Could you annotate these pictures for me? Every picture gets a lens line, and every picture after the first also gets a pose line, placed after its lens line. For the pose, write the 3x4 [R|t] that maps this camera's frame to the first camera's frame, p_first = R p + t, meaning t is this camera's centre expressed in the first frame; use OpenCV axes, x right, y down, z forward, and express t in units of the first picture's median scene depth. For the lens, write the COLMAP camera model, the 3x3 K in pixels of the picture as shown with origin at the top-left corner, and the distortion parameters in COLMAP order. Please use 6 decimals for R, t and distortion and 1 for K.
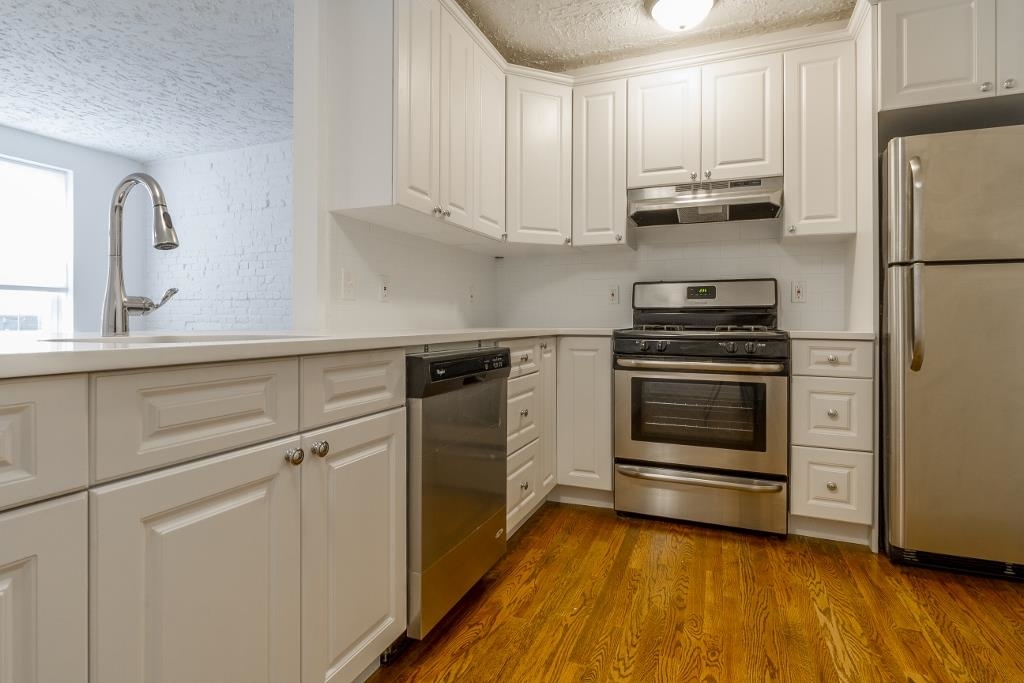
lens RADIAL K [[521.2, 0, 507.5], [0, 521.2, 323.8], [0, 0, 1]] dist [-0.009030, -0.002173]
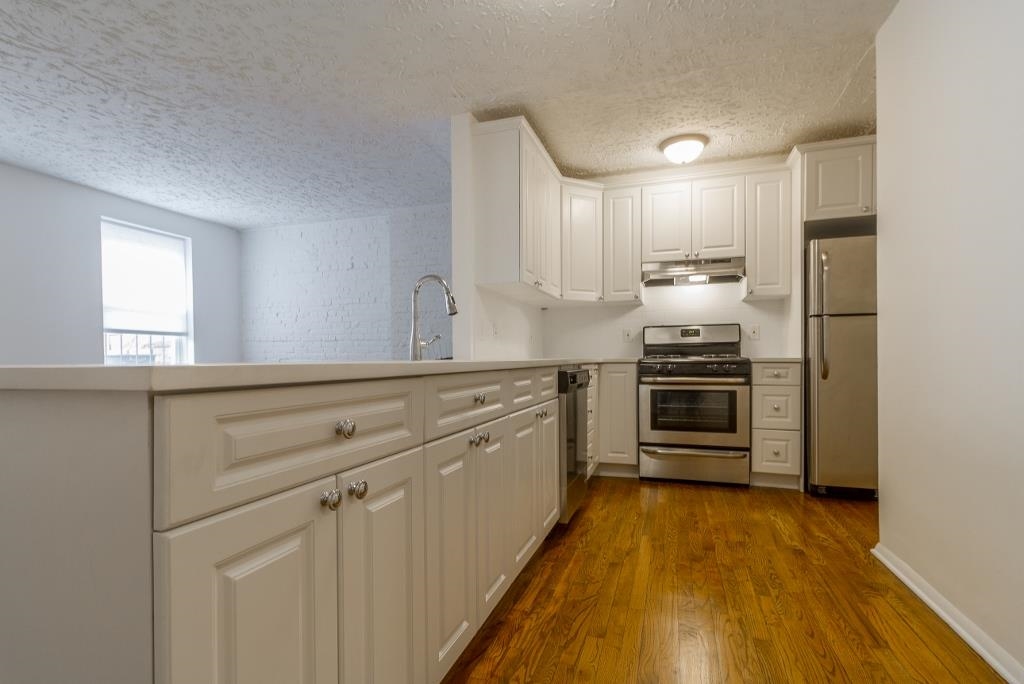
lens RADIAL K [[485.6, 0, 517.1], [0, 485.6, 371.6], [0, 0, 1]] dist [-0.000495, -0.000893]
pose [[0.996884, -0.014421, 0.077550, -0.270761], [0.012699, 0.999663, 0.022645, 0.014052], [-0.077851, -0.021589, 0.996731, -0.405337]]
